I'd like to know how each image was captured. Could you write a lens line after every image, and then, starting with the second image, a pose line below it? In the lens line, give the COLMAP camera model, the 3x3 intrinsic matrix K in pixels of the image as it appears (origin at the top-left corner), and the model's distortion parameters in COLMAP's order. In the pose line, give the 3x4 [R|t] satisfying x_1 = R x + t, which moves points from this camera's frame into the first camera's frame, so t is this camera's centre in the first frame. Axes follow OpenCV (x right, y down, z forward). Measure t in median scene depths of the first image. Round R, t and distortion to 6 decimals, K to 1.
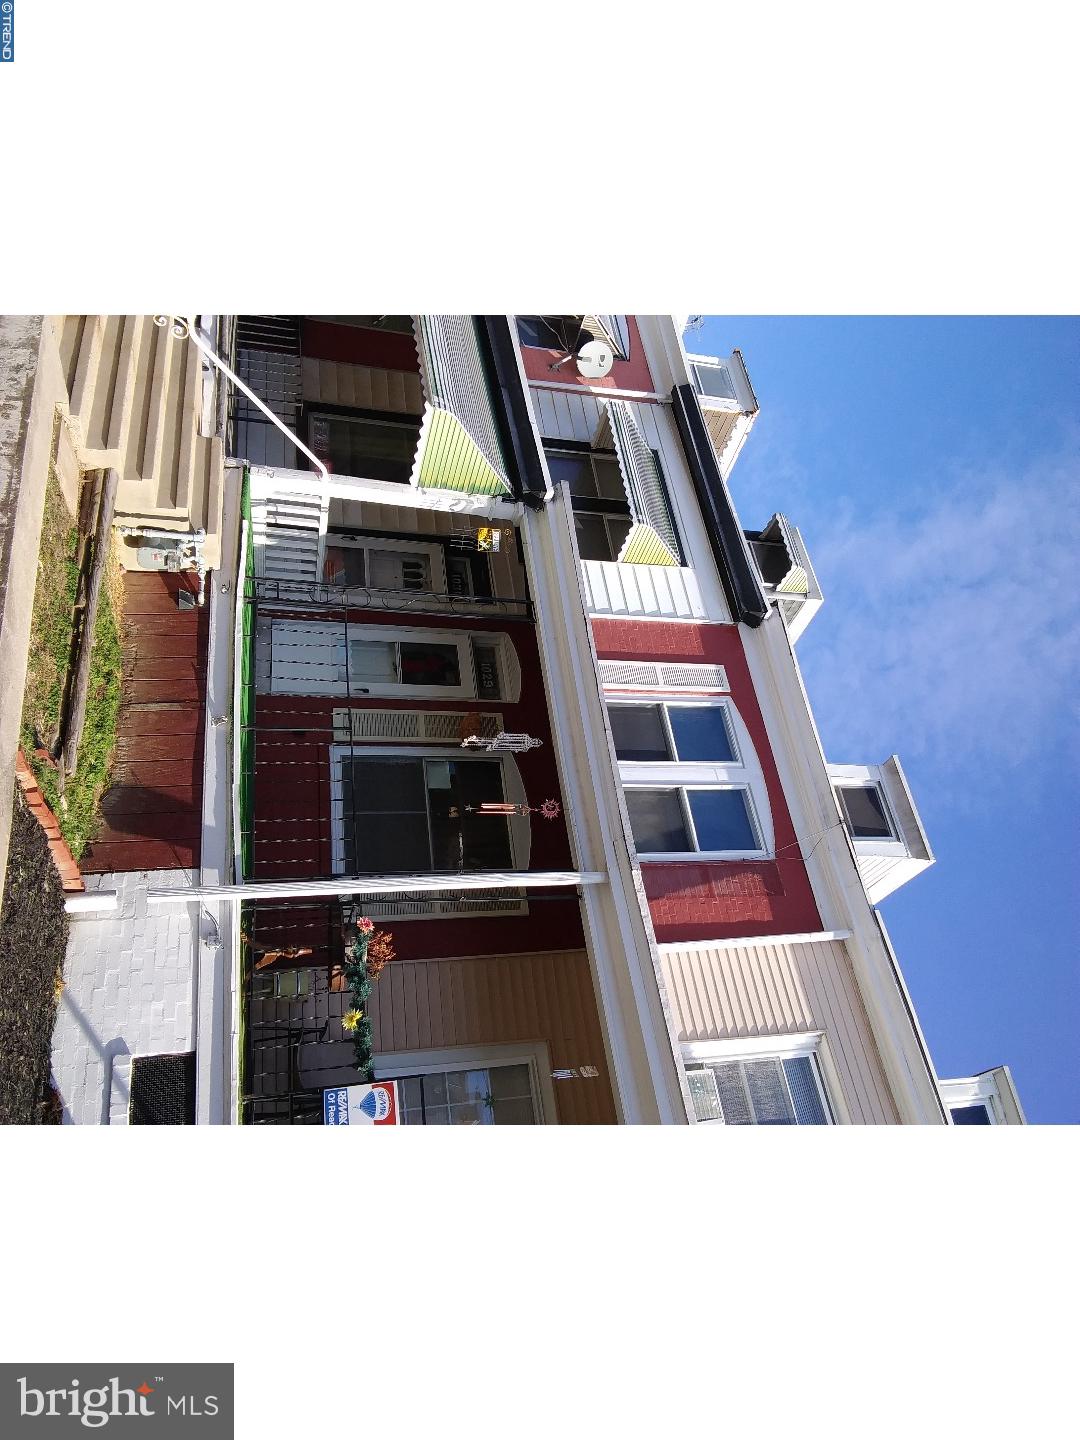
lens RADIAL K [[917.2, 0, 554.4], [0, 917.2, 729.2], [0, 0, 1]] dist [0.095229, -0.173784]
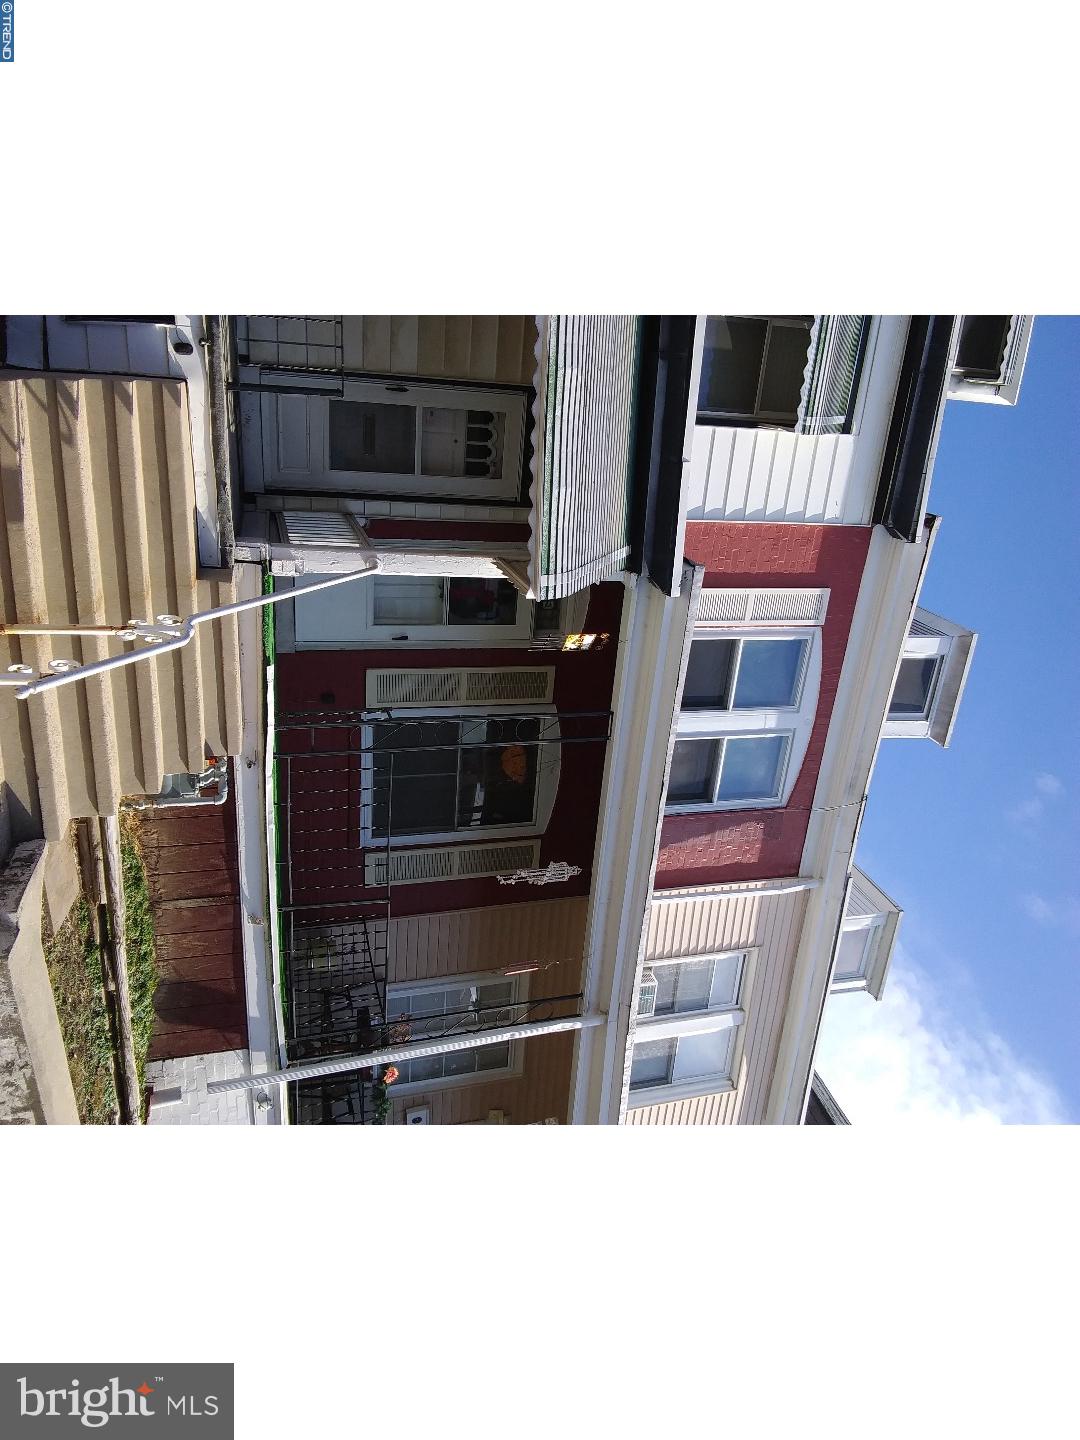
lens RADIAL K [[917.2, 0, 554.4], [0, 917.2, 729.2], [0, 0, 1]] dist [0.095229, -0.173784]
pose [[0.975030, 0.197333, 0.101865, -0.147269], [-0.204228, 0.616621, 0.760309, -0.705362], [0.087222, -0.762127, 0.641525, 0.420557]]
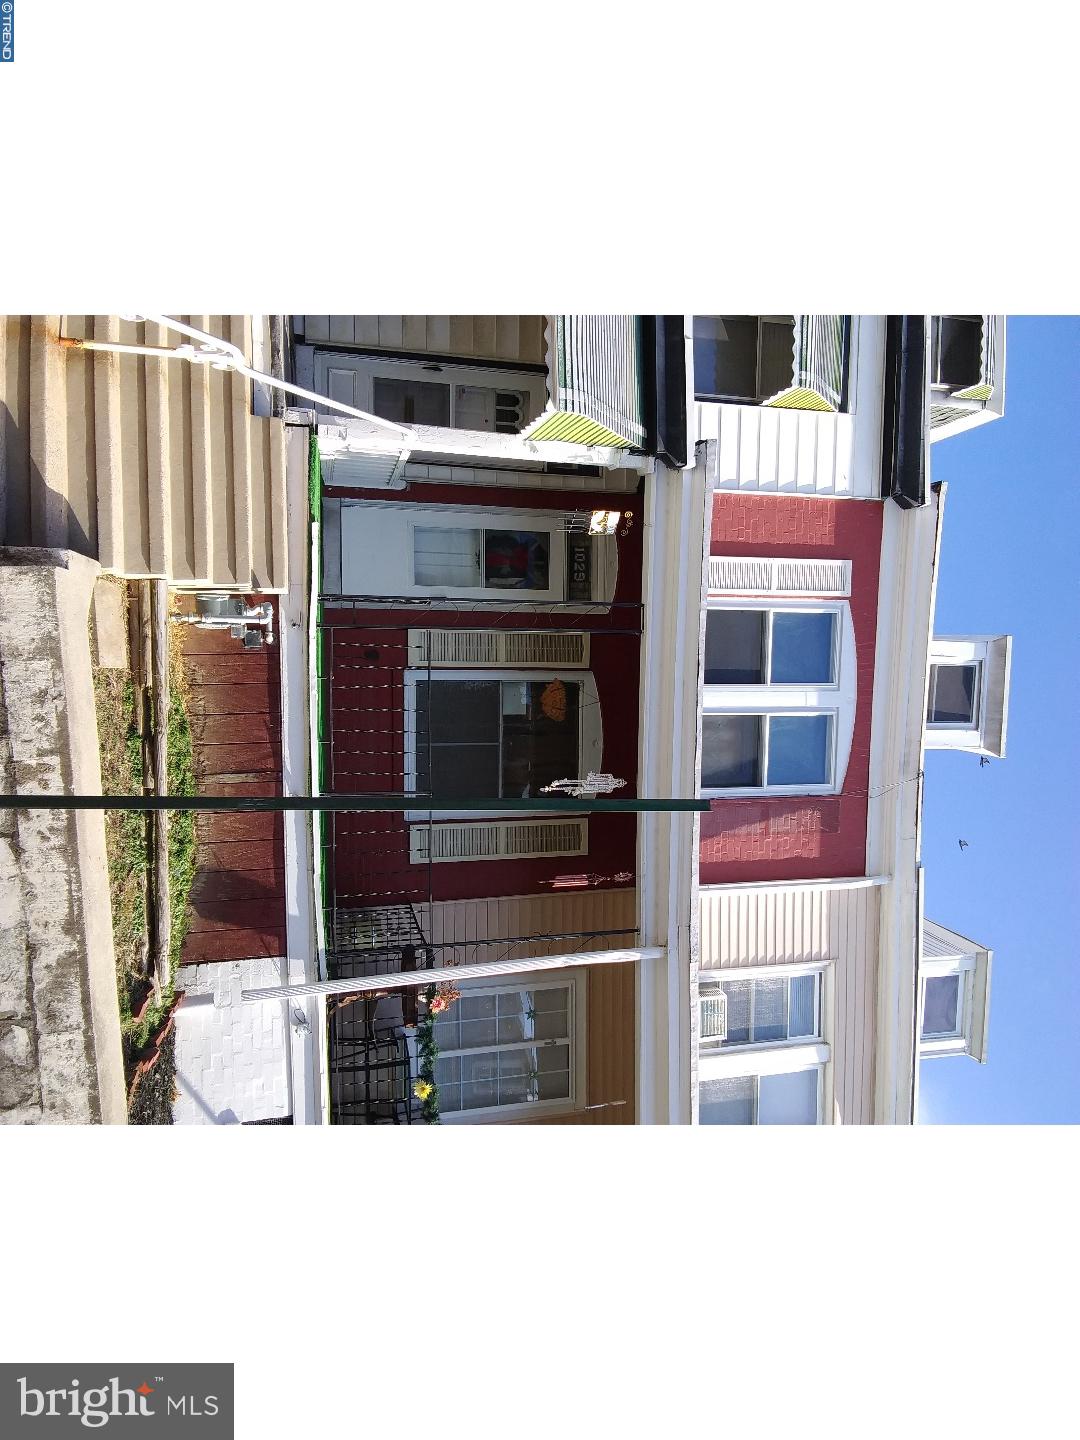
lens RADIAL K [[917.2, 0, 554.4], [0, 917.2, 729.2], [0, 0, 1]] dist [0.095229, -0.173784]
pose [[0.988434, 0.151577, -0.004739, -0.078803], [-0.122574, 0.816925, 0.563569, -0.484573], [0.089295, -0.556470, 0.826055, 0.205111]]
